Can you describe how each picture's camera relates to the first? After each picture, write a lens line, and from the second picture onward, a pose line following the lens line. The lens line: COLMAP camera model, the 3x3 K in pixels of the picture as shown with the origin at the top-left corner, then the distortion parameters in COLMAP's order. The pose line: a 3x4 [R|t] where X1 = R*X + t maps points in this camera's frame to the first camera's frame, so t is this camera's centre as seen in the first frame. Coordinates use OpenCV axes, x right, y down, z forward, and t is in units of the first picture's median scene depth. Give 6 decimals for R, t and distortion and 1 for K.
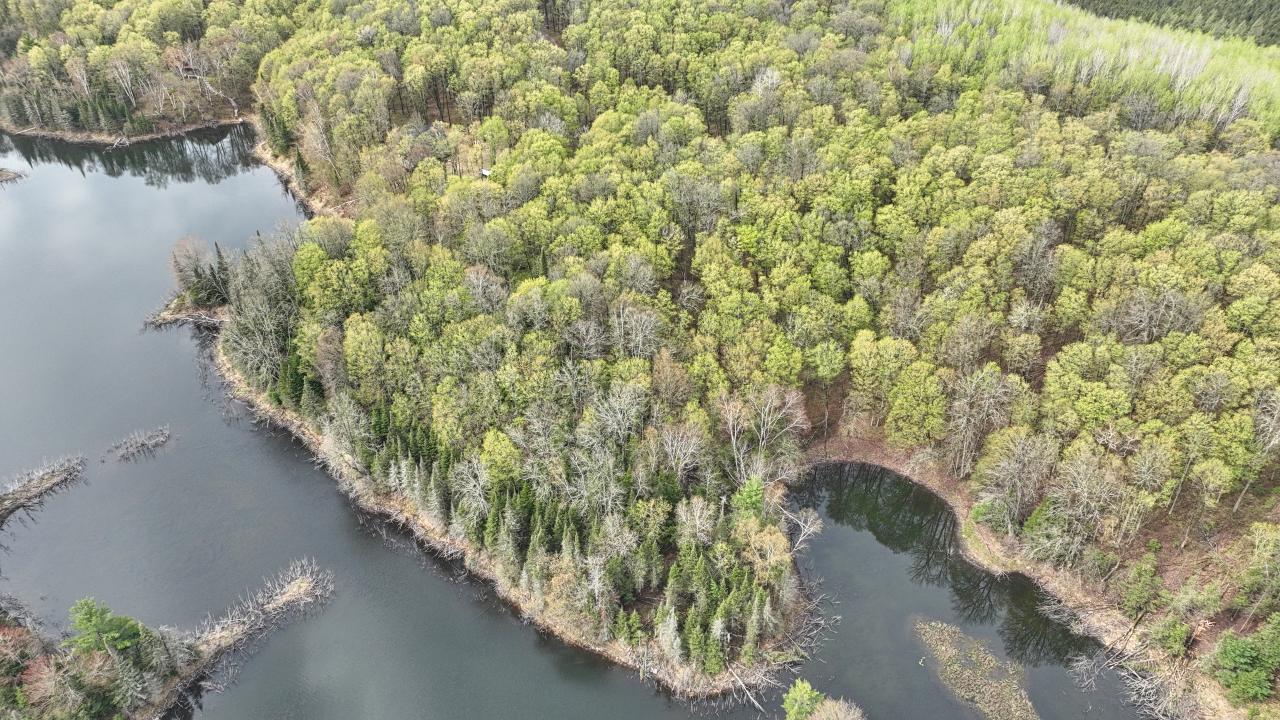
lens RADIAL K [[900.7, 0, 640.0], [0, 900.7, 360.0], [0, 0, 1]] dist [0.002377, 0.015439]
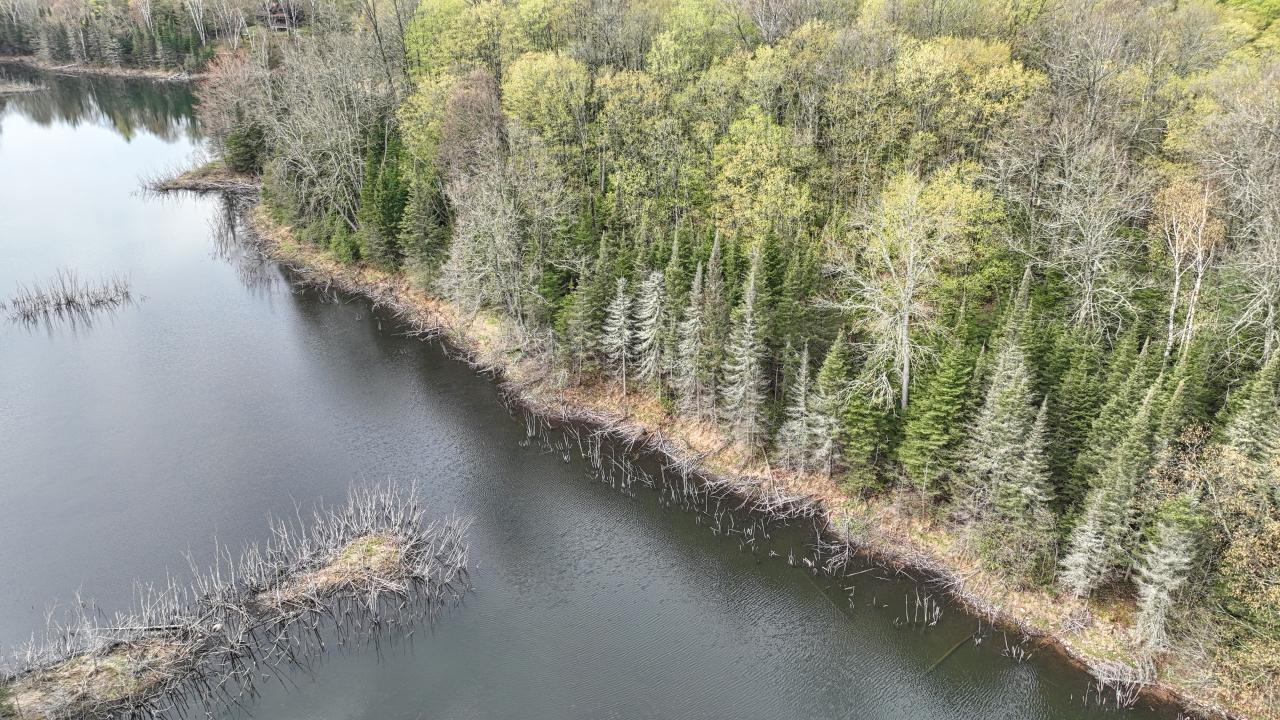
lens RADIAL K [[900.7, 0, 640.0], [0, 900.7, 360.0], [0, 0, 1]] dist [0.002377, 0.015439]
pose [[0.996824, 0.043732, -0.066549, -0.234820], [-0.055255, 0.981636, -0.182586, 0.216884], [0.057342, 0.185683, 0.980935, 0.604099]]
